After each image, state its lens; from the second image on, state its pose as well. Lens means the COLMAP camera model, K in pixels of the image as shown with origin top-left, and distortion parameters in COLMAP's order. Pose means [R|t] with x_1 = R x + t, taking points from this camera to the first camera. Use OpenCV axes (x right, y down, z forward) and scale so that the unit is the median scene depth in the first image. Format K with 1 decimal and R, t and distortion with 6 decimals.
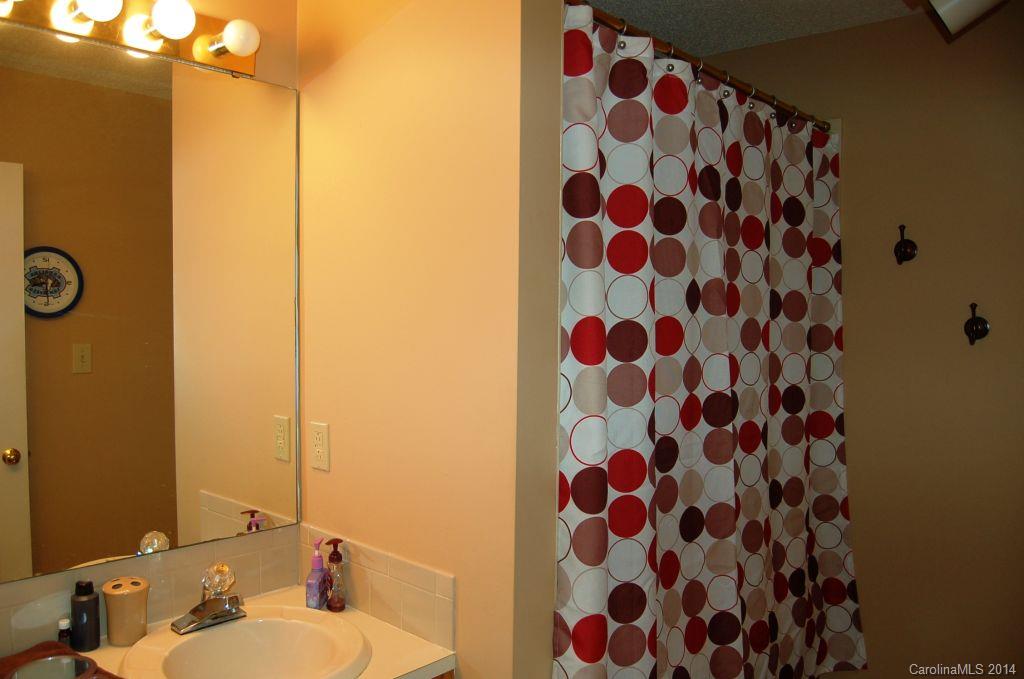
lens RADIAL K [[808.7, 0, 509.7], [0, 808.7, 345.8], [0, 0, 1]] dist [-0.087244, 0.032572]
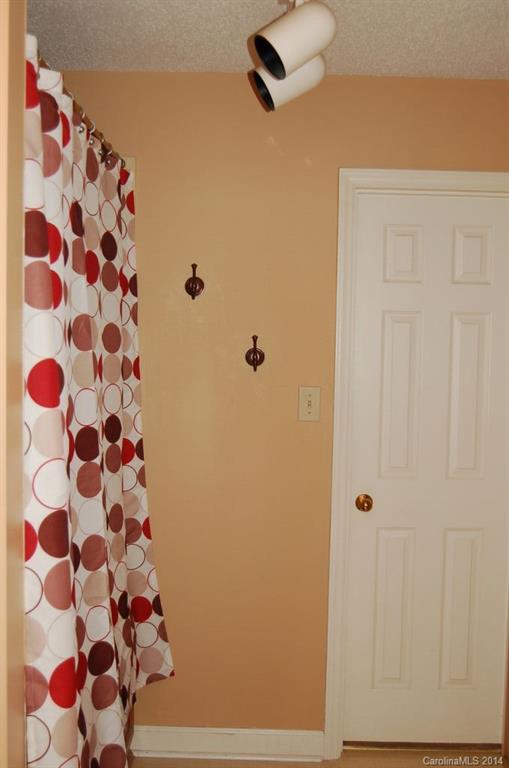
lens RADIAL K [[903.8, 0, 254.4], [0, 903.8, 369.4], [0, 0, 1]] dist [-0.068905, 0.016994]
pose [[0.749438, -0.024742, 0.661612, -0.276663], [0.022663, 0.999675, 0.011714, -0.019016], [-0.661687, 0.006215, 0.749755, 0.007333]]
